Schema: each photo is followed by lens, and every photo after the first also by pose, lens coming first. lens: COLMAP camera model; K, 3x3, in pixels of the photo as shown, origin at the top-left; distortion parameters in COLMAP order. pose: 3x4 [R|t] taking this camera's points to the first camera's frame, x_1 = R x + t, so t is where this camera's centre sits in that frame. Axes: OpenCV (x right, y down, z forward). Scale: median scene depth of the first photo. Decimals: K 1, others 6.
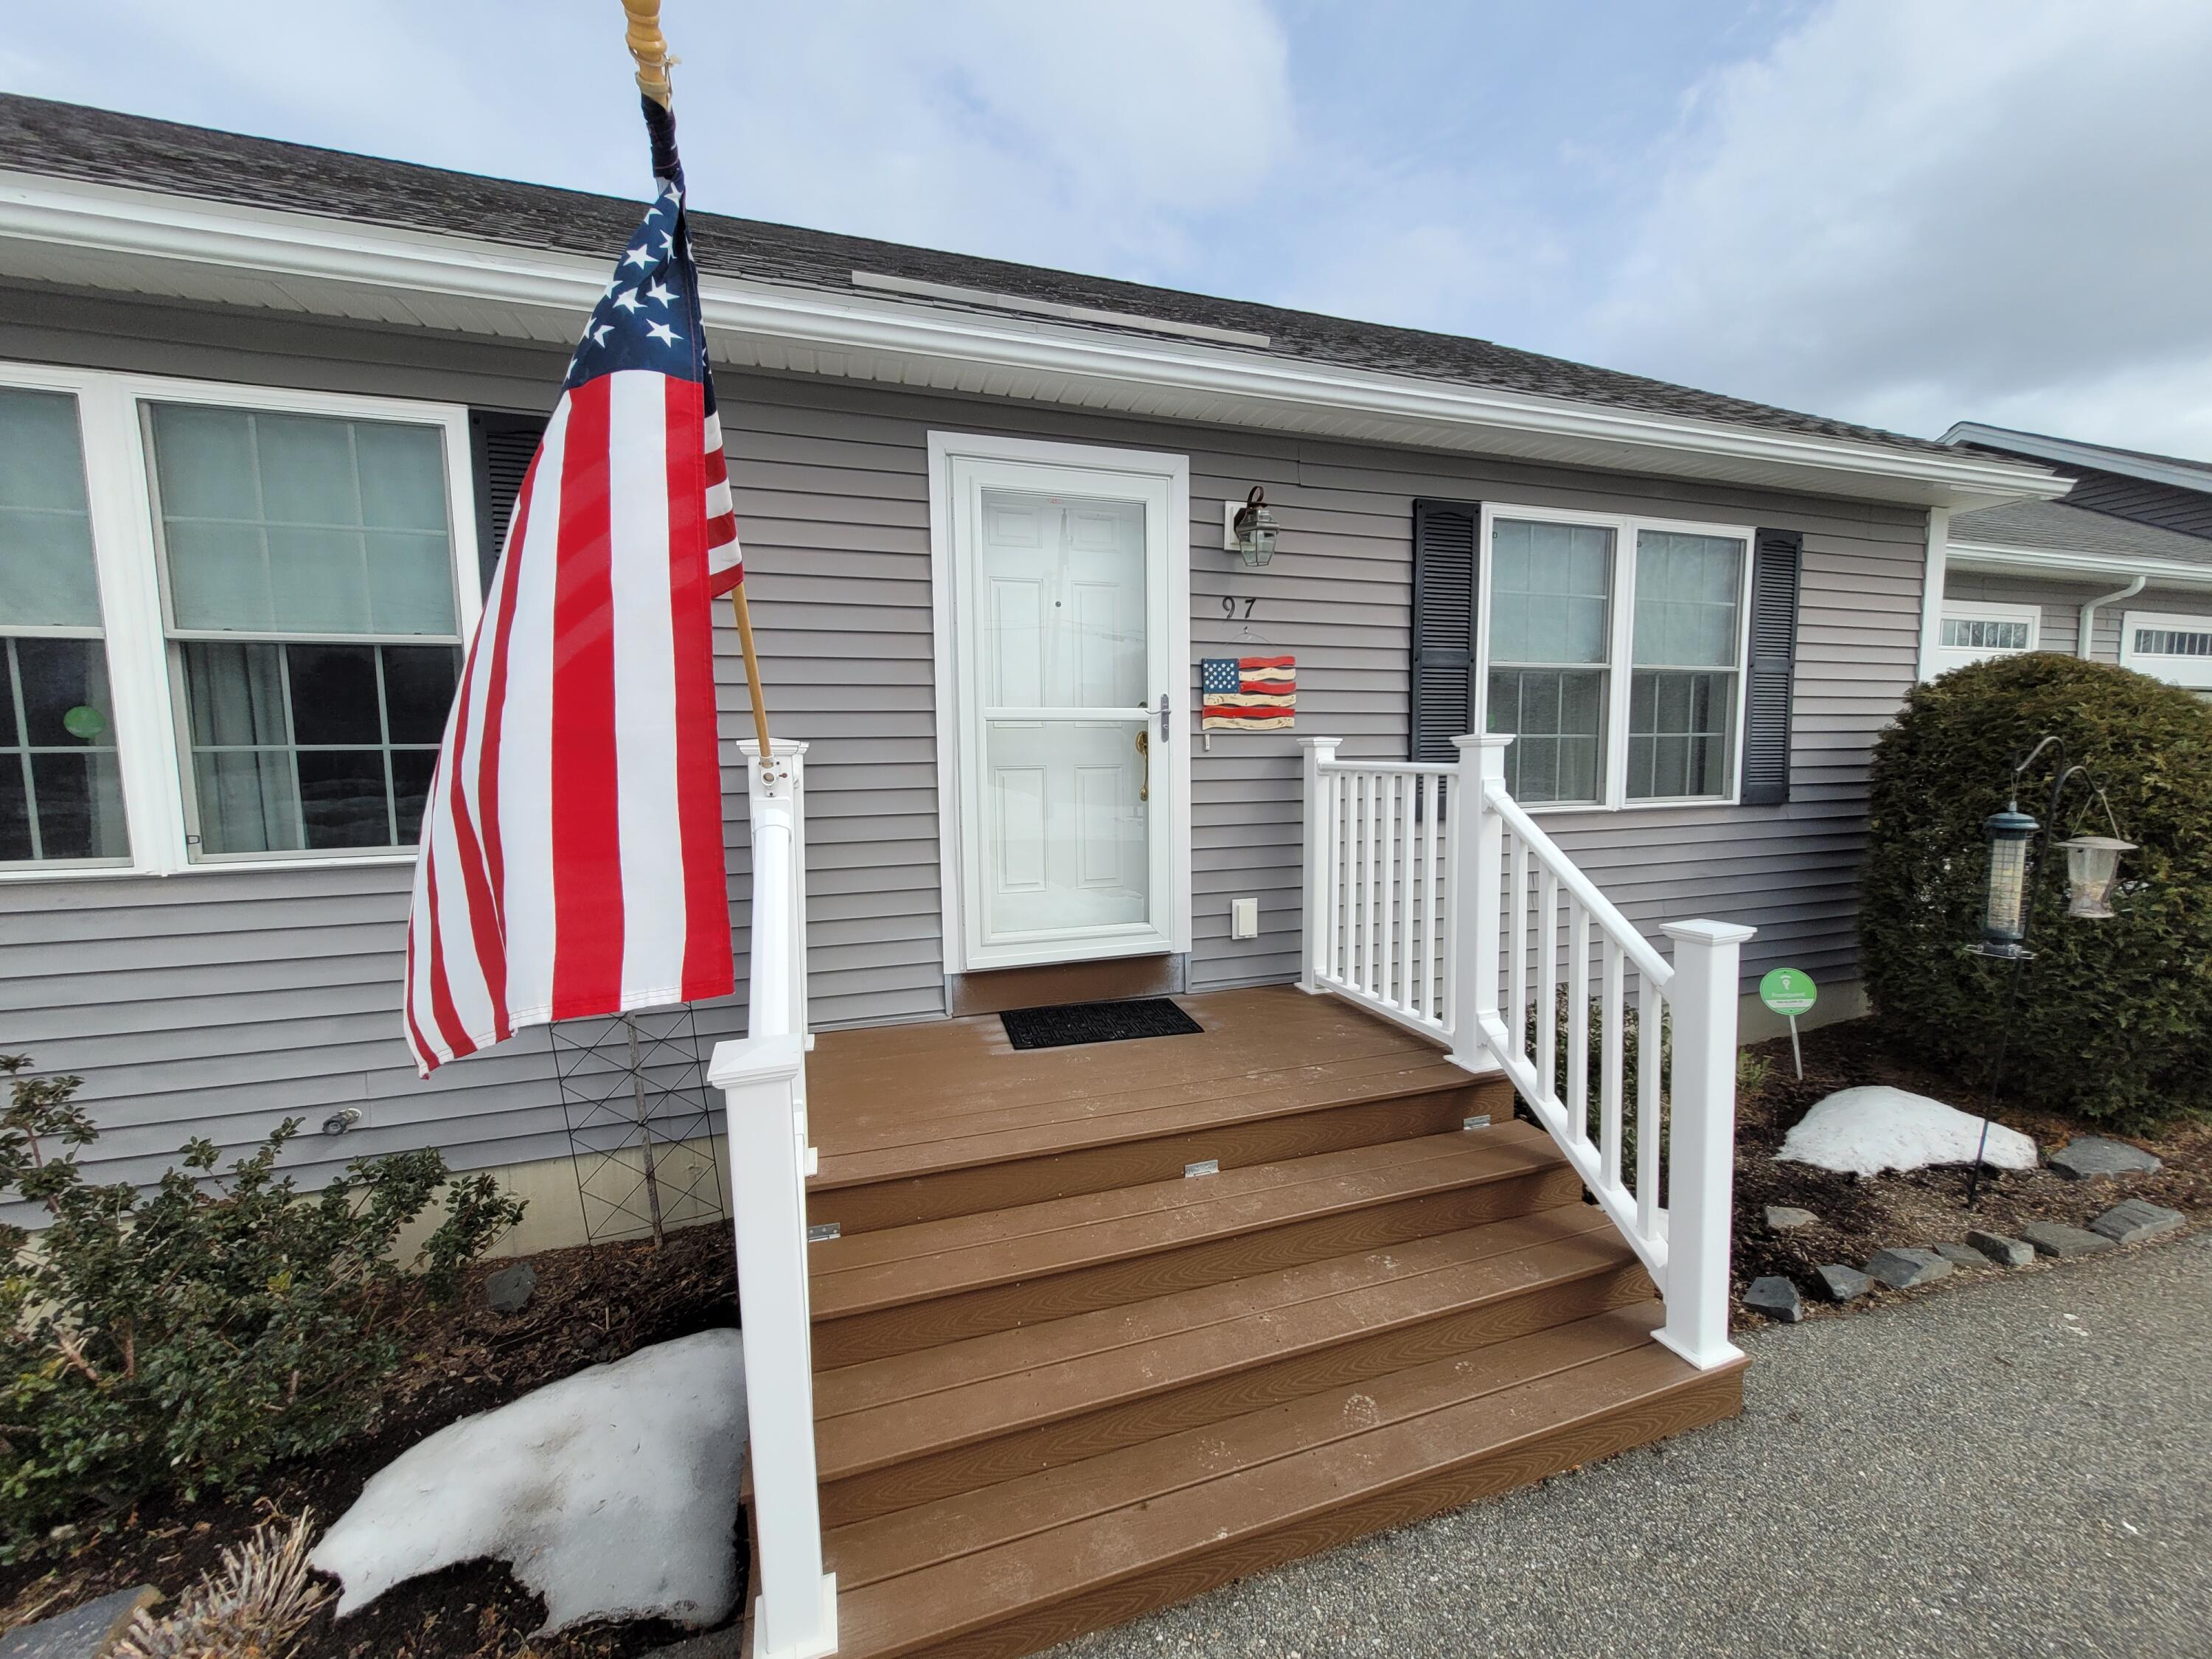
lens RADIAL K [[853.6, 0, 1106.9], [0, 853.6, 822.6], [0, 0, 1]] dist [-0.000659, -0.000646]
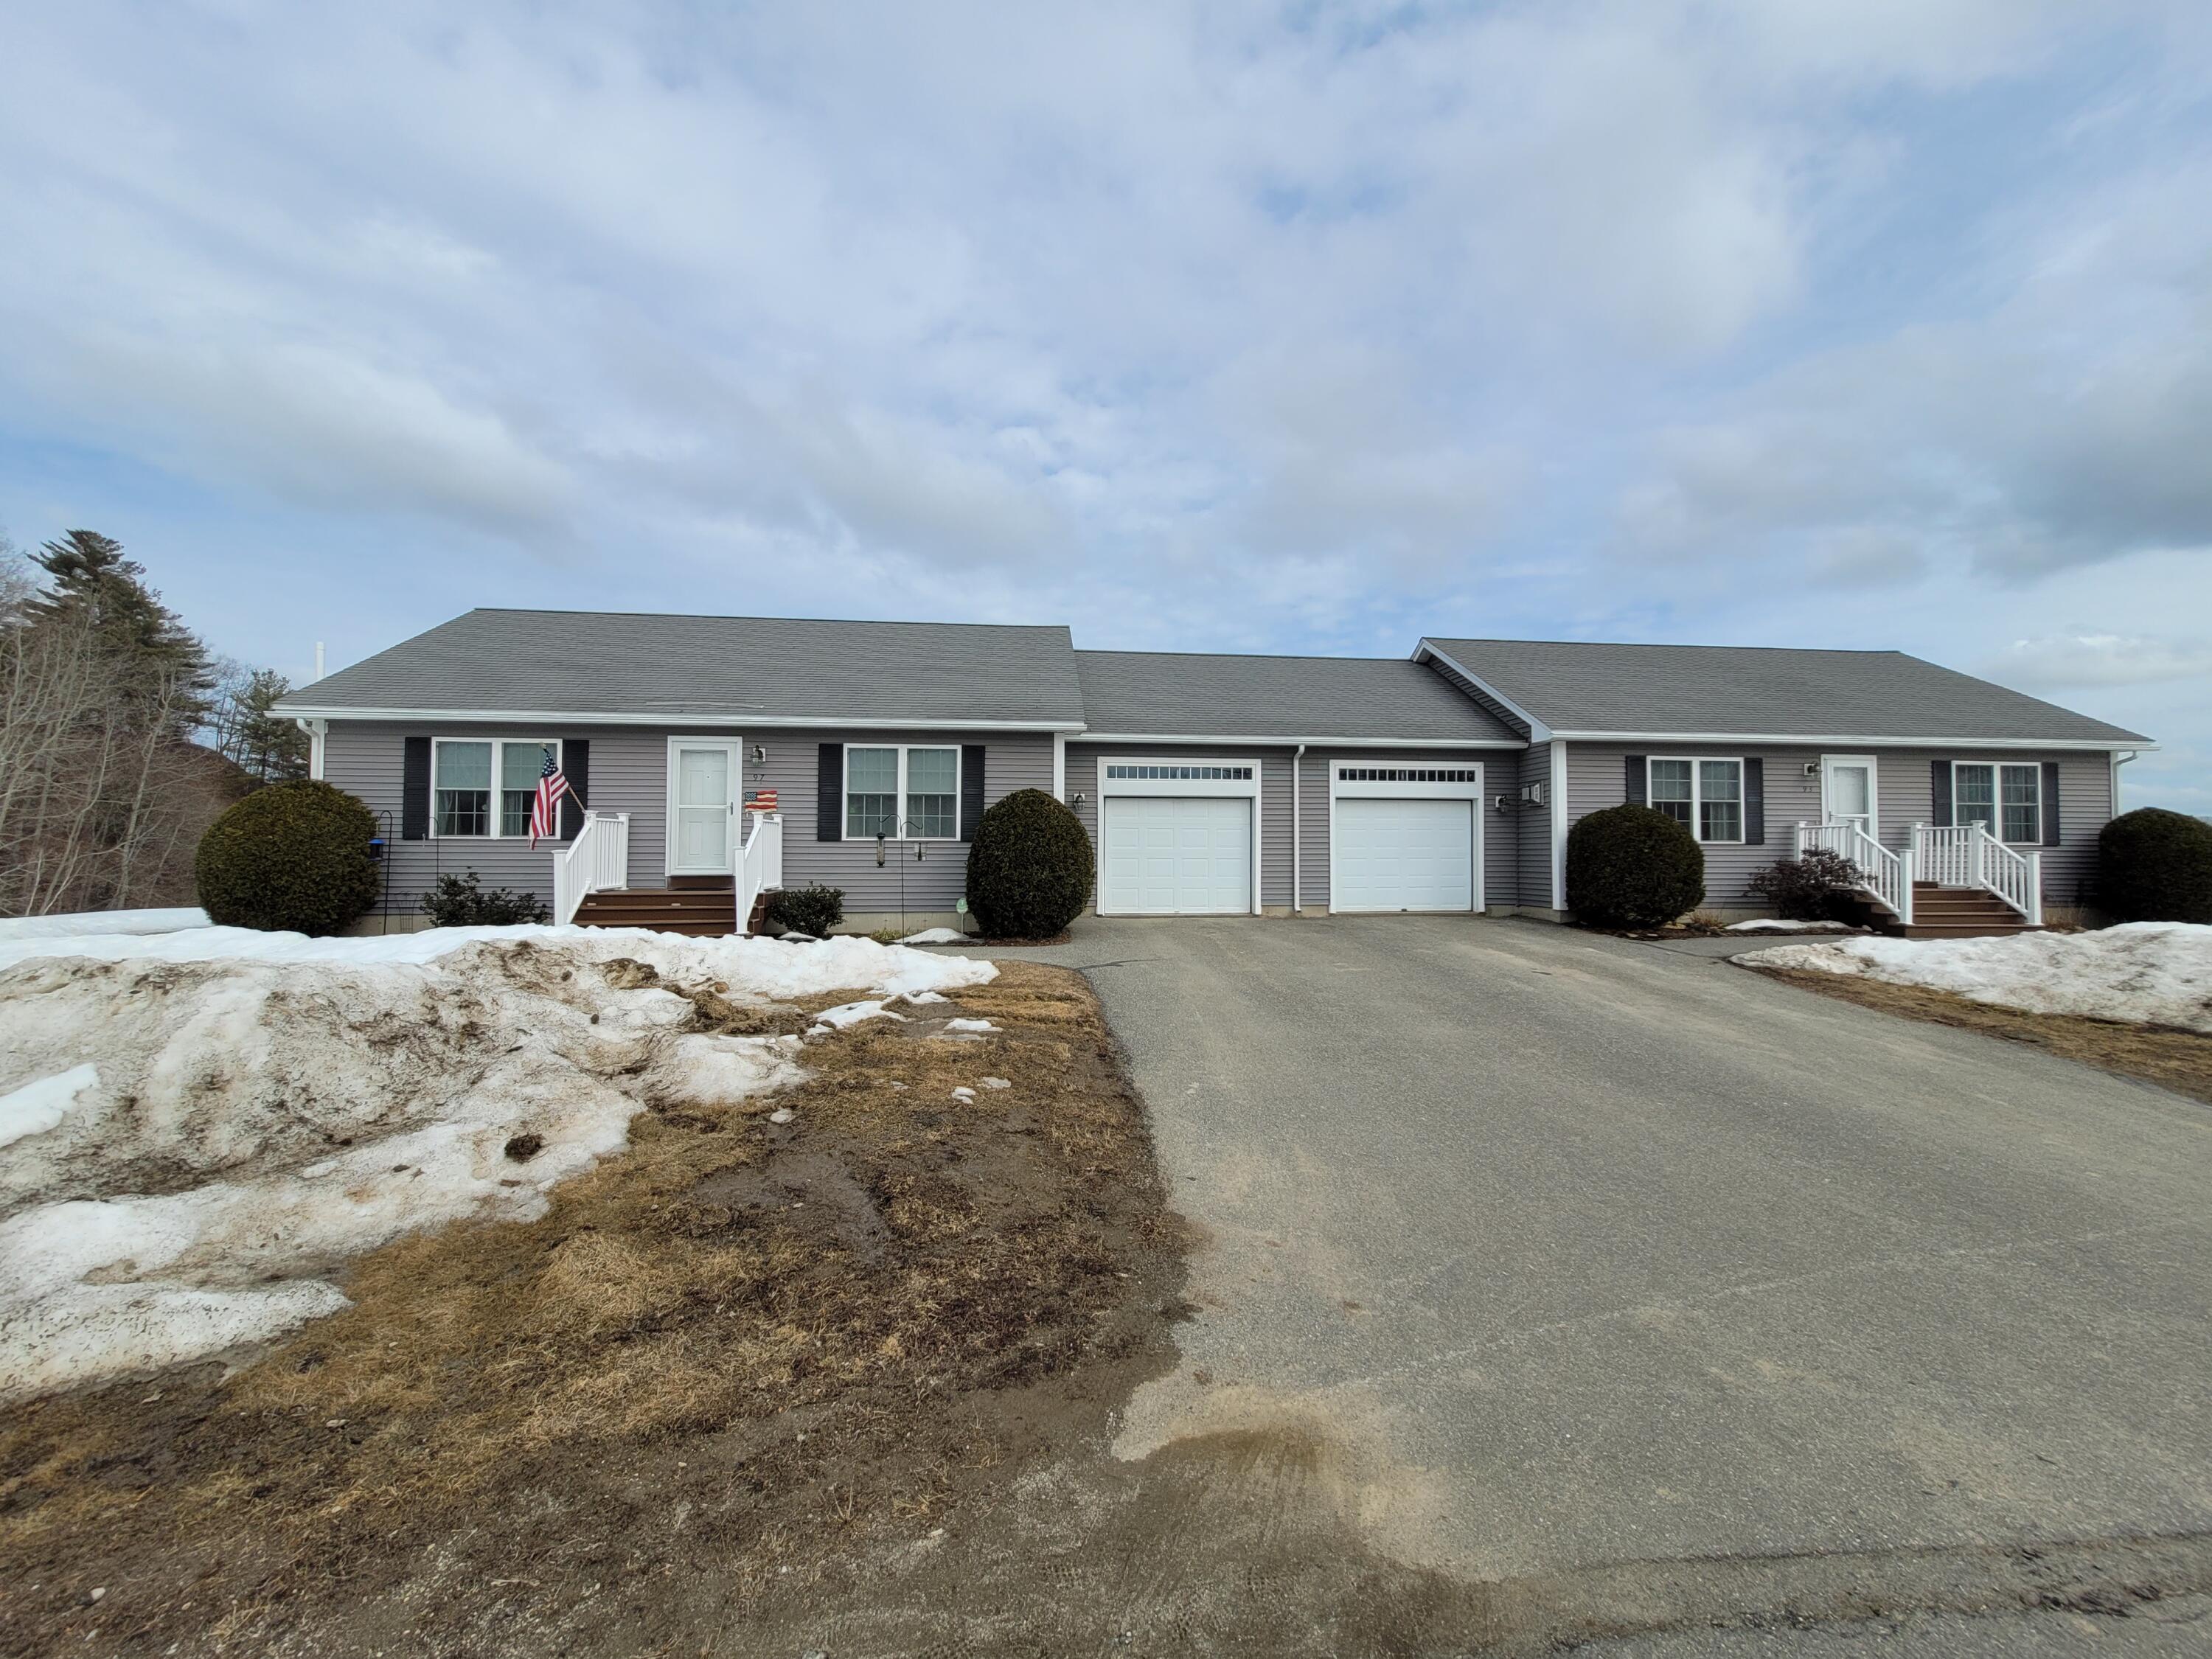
lens RADIAL K [[853.6, 0, 1106.9], [0, 853.6, 822.6], [0, 0, 1]] dist [-0.000659, -0.000646]
pose [[0.978460, 0.010311, -0.206179, 2.440848], [-0.033566, 0.993408, -0.109612, 0.285581], [0.203689, 0.114172, 0.972356, -2.236506]]
